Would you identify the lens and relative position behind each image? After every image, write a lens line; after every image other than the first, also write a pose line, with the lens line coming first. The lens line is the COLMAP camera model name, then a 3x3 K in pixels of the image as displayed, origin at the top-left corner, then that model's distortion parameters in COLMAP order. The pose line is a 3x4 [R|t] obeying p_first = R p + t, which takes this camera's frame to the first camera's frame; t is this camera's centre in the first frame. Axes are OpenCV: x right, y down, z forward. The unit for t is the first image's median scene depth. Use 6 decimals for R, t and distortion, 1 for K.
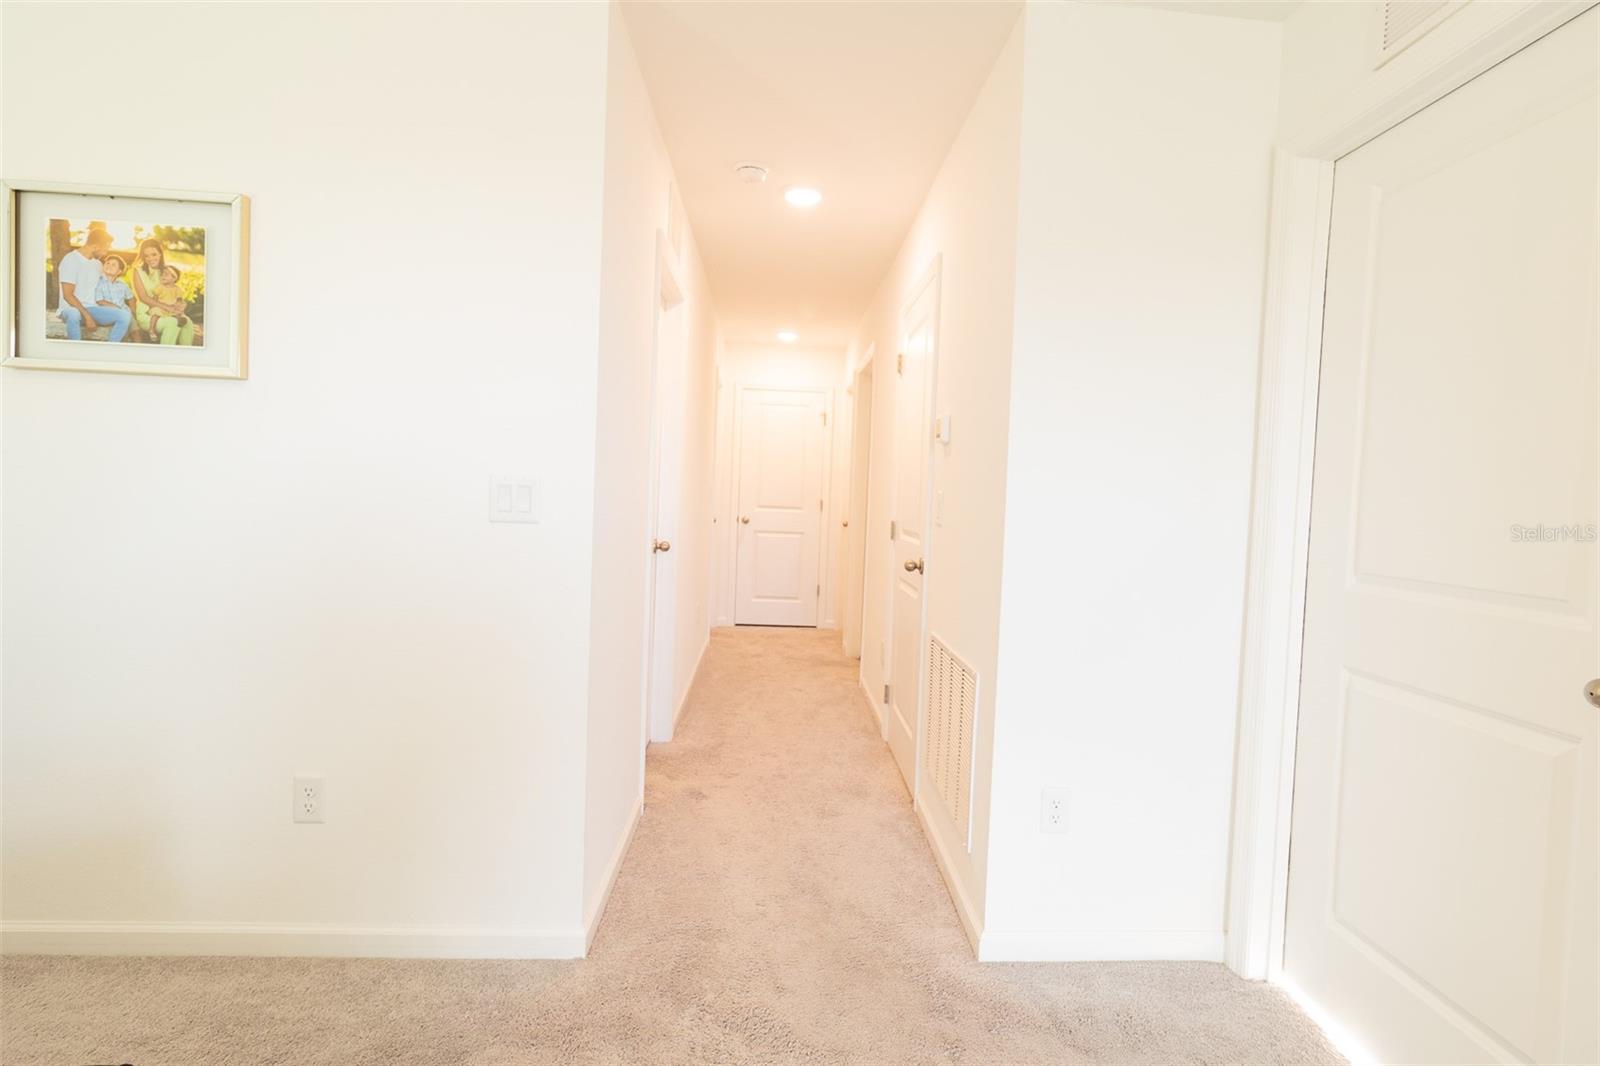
lens RADIAL K [[751.4, 0, 797.1], [0, 751.4, 512.3], [0, 0, 1]] dist [0.001156, -0.000156]
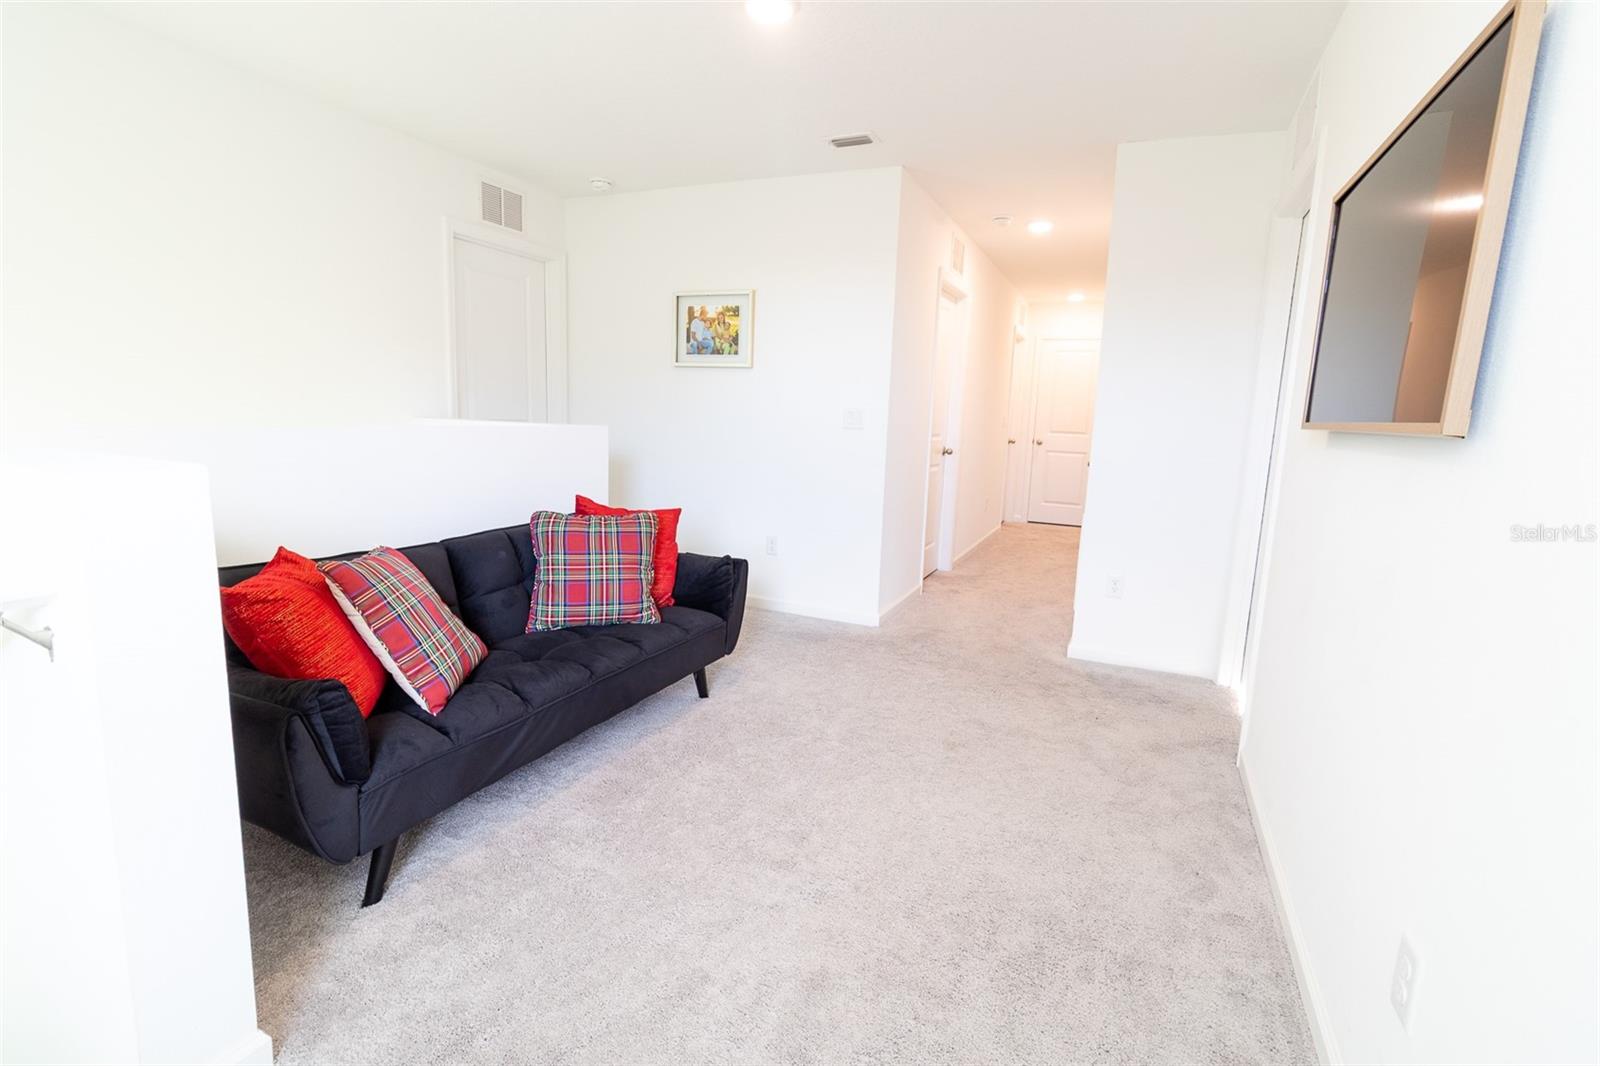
lens RADIAL K [[751.4, 0, 797.1], [0, 751.4, 512.3], [0, 0, 1]] dist [0.001156, -0.000156]
pose [[0.882239, 0.059677, -0.467004, 0.543451], [-0.018444, 0.995554, 0.092374, 0.057941], [0.470440, -0.072882, 0.879417, -1.083792]]
